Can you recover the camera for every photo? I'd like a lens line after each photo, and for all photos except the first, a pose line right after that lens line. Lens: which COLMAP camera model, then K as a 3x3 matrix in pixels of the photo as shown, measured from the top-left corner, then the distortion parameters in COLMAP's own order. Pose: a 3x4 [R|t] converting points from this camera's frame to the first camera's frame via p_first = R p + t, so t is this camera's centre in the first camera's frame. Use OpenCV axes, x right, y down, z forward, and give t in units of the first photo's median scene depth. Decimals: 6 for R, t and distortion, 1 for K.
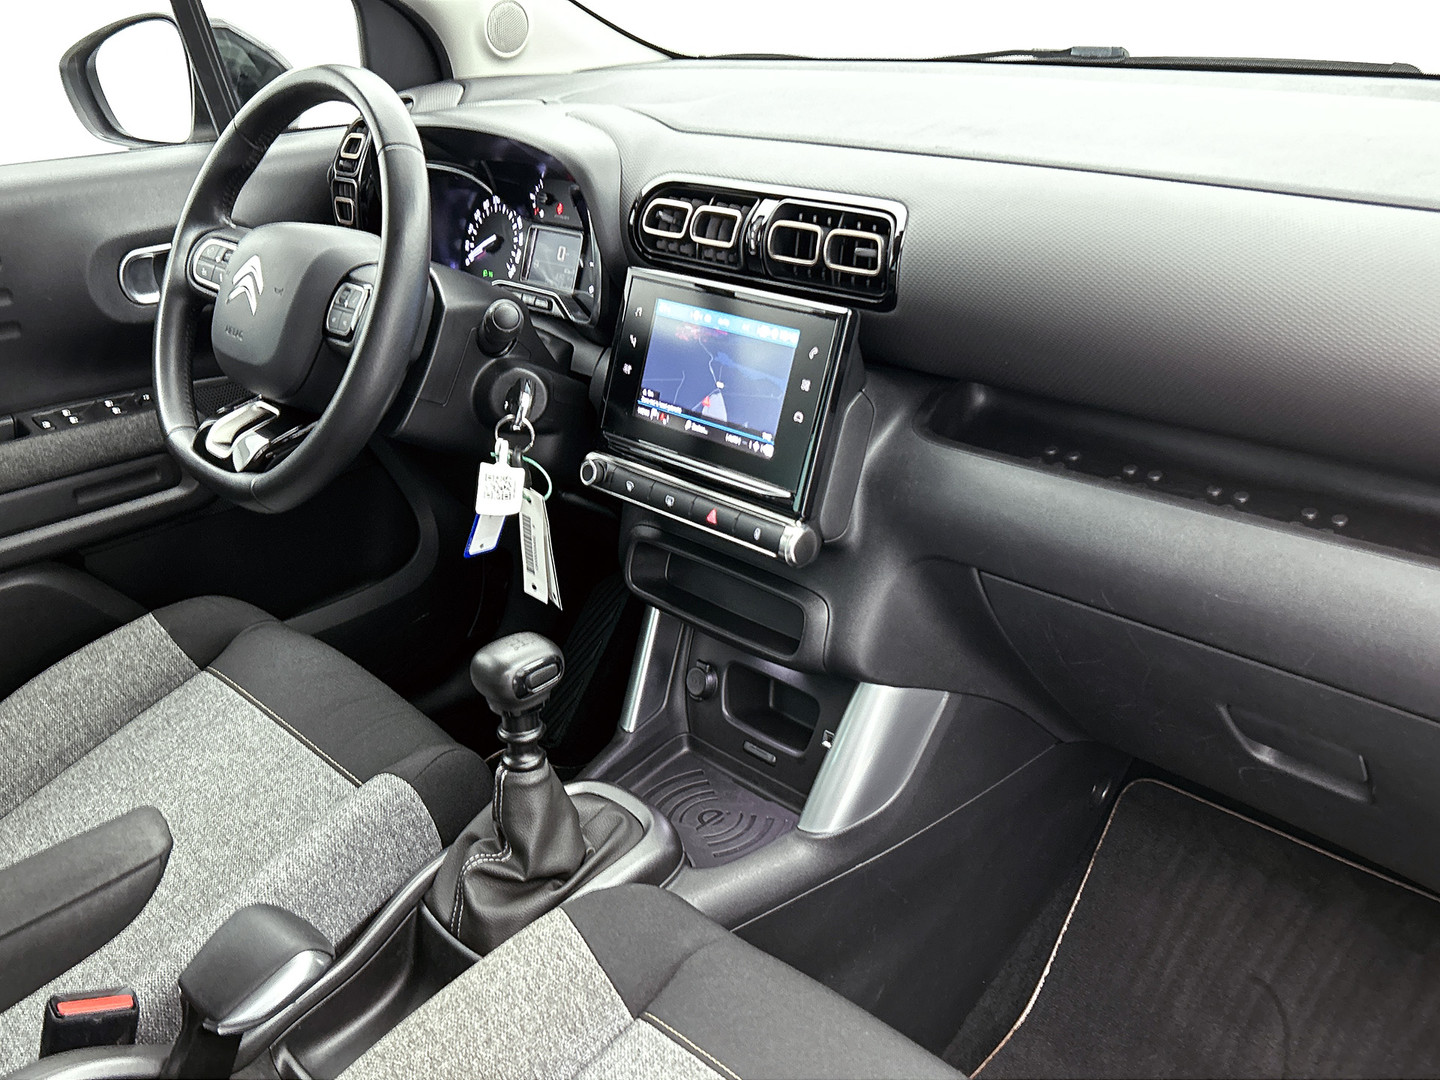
lens RADIAL K [[1376.6, 0, 720.0], [0, 1376.6, 540.0], [0, 0, 1]] dist [0.067381, -0.001601]
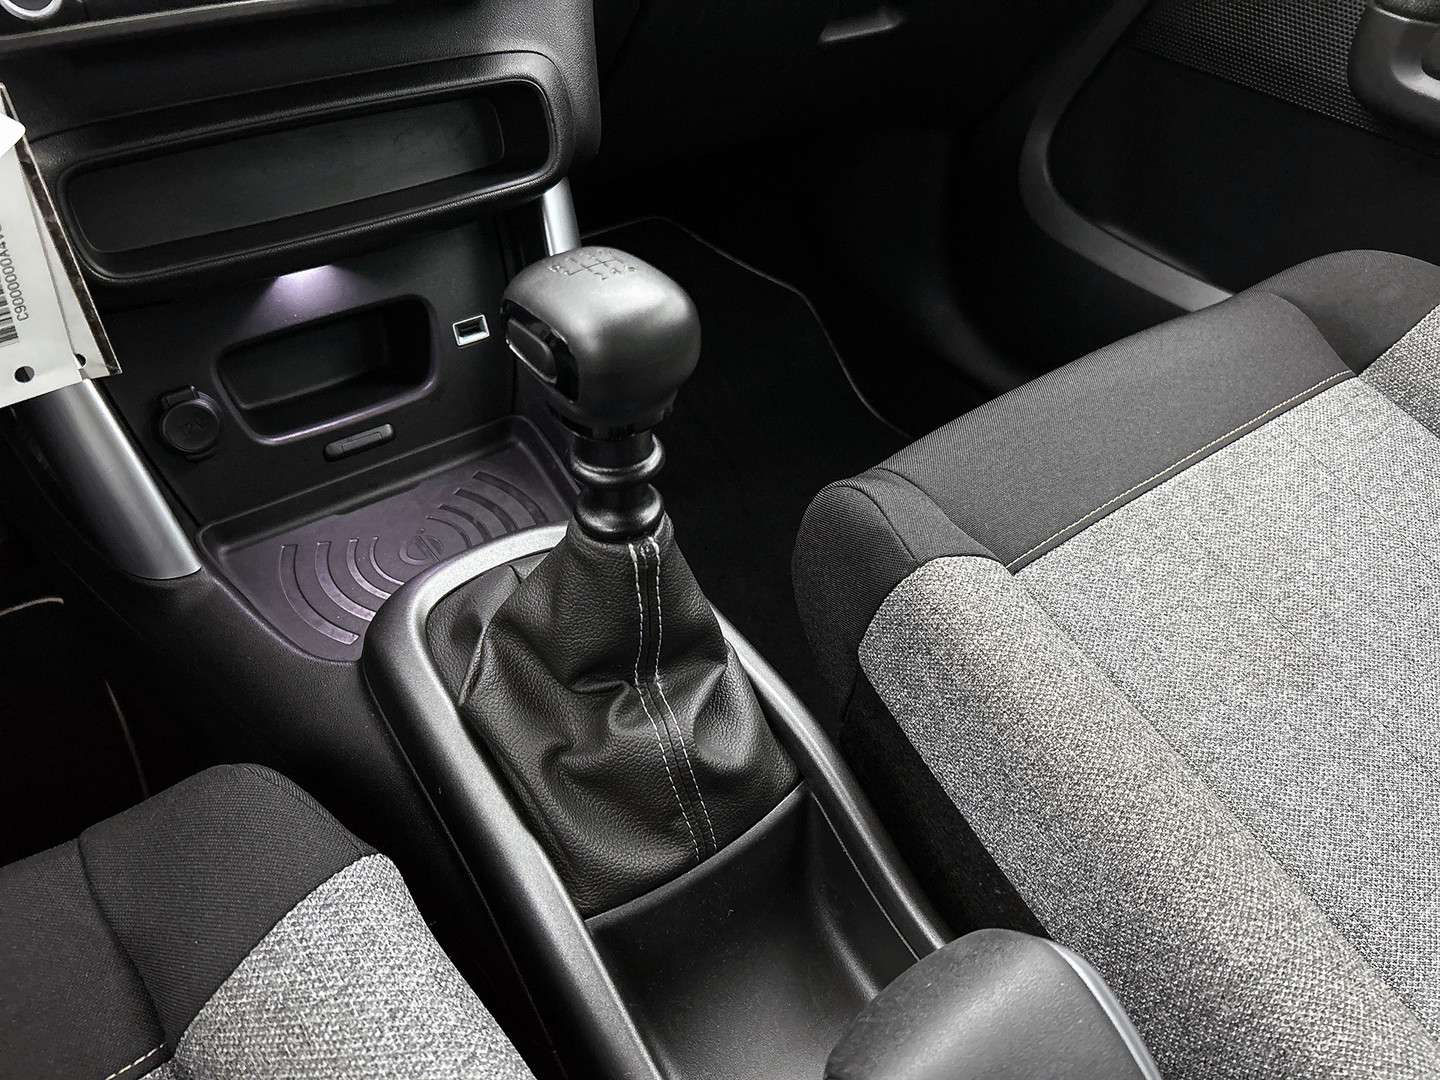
lens RADIAL K [[1065.8, 0, 720.0], [0, 1065.8, 540.0], [0, 0, 1]] dist [0.055570, -0.073949]
pose [[0.105931, -0.628281, 0.770741, -0.409735], [0.353812, 0.748192, 0.561272, -0.033324], [-0.929299, 0.213241, 0.301550, 0.807085]]
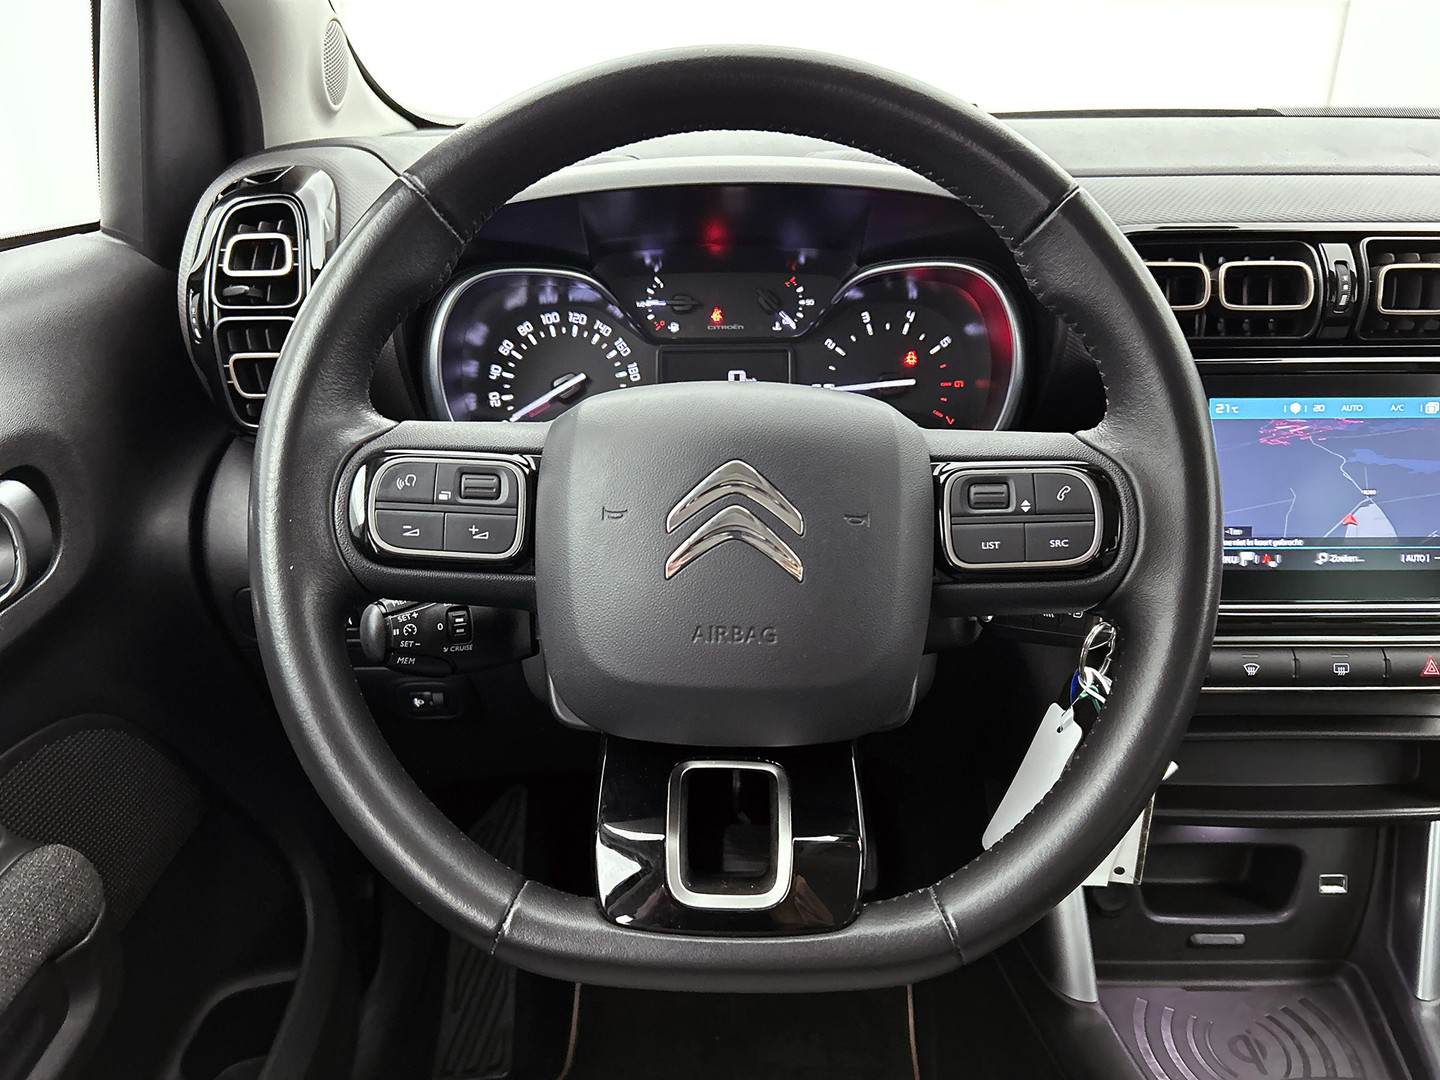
lens RADIAL K [[1077.1, 0, 719.4], [0, 1077.1, 518.9], [0, 0, 1]] dist [0.059033, -0.112244]
pose [[0.694065, -0.234339, 0.680705, -0.614222], [0.270267, 0.961194, 0.055328, -0.217932], [-0.667255, 0.145571, 0.730465, 0.795819]]
